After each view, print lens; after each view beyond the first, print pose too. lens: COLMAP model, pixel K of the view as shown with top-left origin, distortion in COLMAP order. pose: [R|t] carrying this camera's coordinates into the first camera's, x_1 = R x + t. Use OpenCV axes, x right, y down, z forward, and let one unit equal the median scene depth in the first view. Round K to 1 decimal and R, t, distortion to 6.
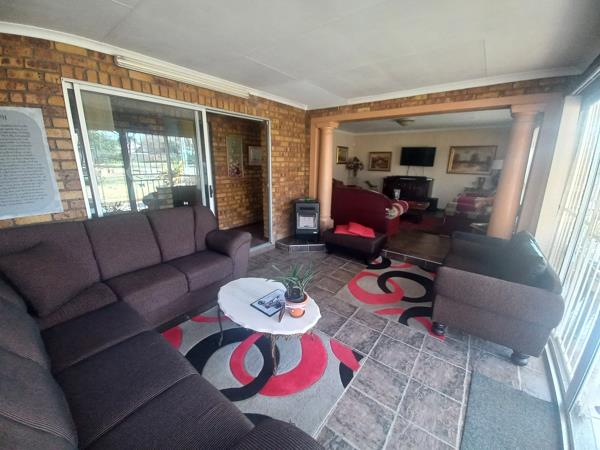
lens RADIAL K [[240.6, 0, 300.0], [0, 240.6, 225.0], [0, 0, 1]] dist [-0.000621, 0.000044]
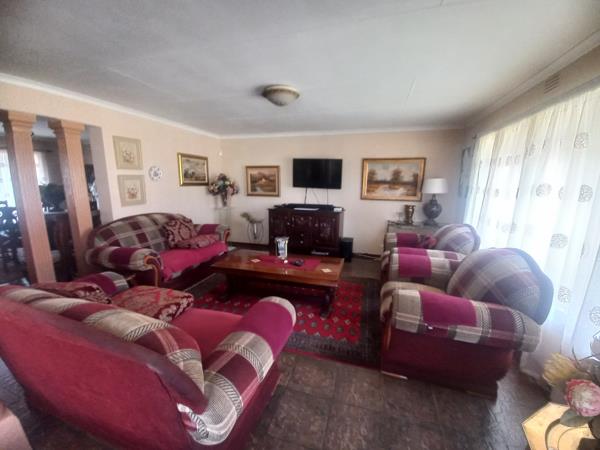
lens RADIAL K [[240.6, 0, 300.0], [0, 240.6, 225.0], [0, 0, 1]] dist [-0.000621, 0.000044]
pose [[0.942885, -0.059983, 0.327675, 0.228930], [0.084072, 0.994661, -0.059837, -0.115813], [-0.322336, 0.083968, 0.942894, 0.428308]]
